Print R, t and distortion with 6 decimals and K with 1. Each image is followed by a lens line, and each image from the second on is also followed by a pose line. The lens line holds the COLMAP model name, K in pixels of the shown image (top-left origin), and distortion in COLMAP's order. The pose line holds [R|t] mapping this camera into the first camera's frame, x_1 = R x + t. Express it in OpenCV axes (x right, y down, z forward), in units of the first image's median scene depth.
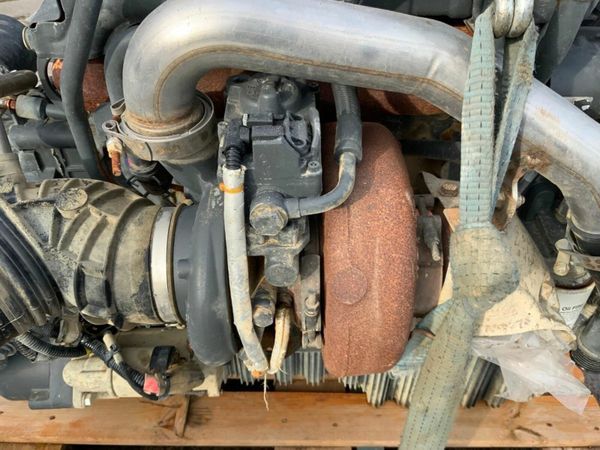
lens RADIAL K [[497.0, 0, 300.0], [0, 497.0, 225.0], [0, 0, 1]] dist [0.096810, -0.167056]
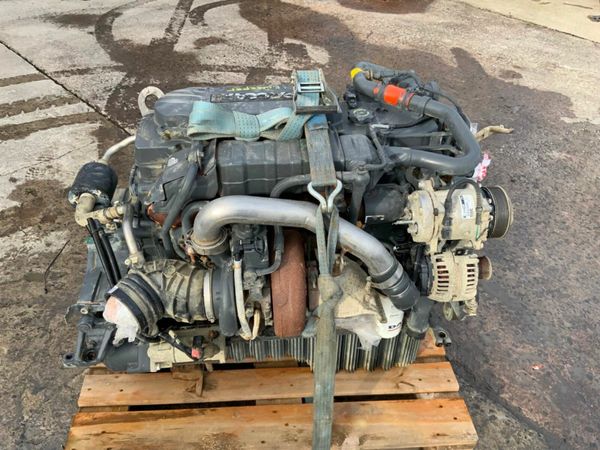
lens RADIAL K [[497.0, 0, 300.0], [0, 497.0, 225.0], [0, 0, 1]] dist [0.096810, -0.167056]
pose [[0.997707, -0.040950, 0.053895, 0.064373], [0.043252, 0.998170, -0.042250, -0.143530], [-0.052067, 0.044484, 0.997652, -1.527620]]
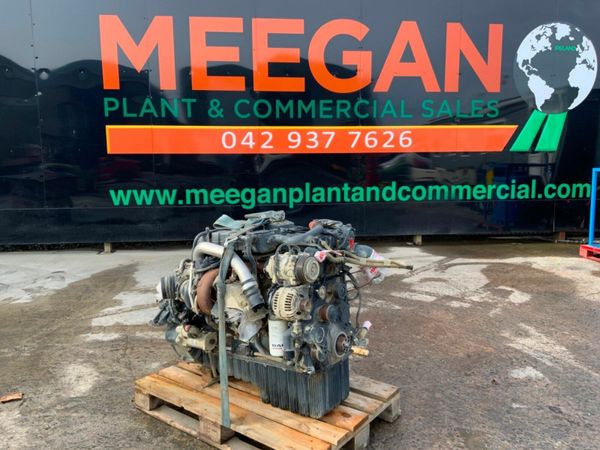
lens RADIAL K [[497.0, 0, 300.0], [0, 497.0, 225.0], [0, 0, 1]] dist [0.096810, -0.167056]
pose [[0.787598, 0.007449, -0.616144, 4.170372], [-0.362014, 0.814756, -0.452901, 1.611224], [0.498634, 0.579756, 0.644396, -2.376839]]
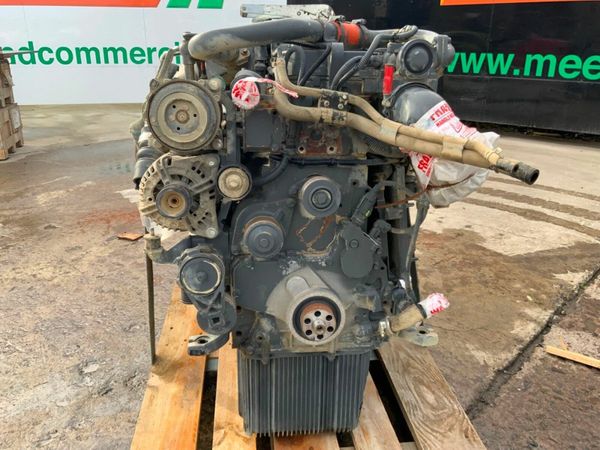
lens RADIAL K [[497.0, 0, 300.0], [0, 497.0, 225.0], [0, 0, 1]] dist [0.096810, -0.167056]
pose [[0.089311, 0.274137, -0.957535, 3.291515], [-0.668183, 0.729429, 0.146509, -0.559667], [0.738617, 0.626723, 0.248319, 1.183993]]
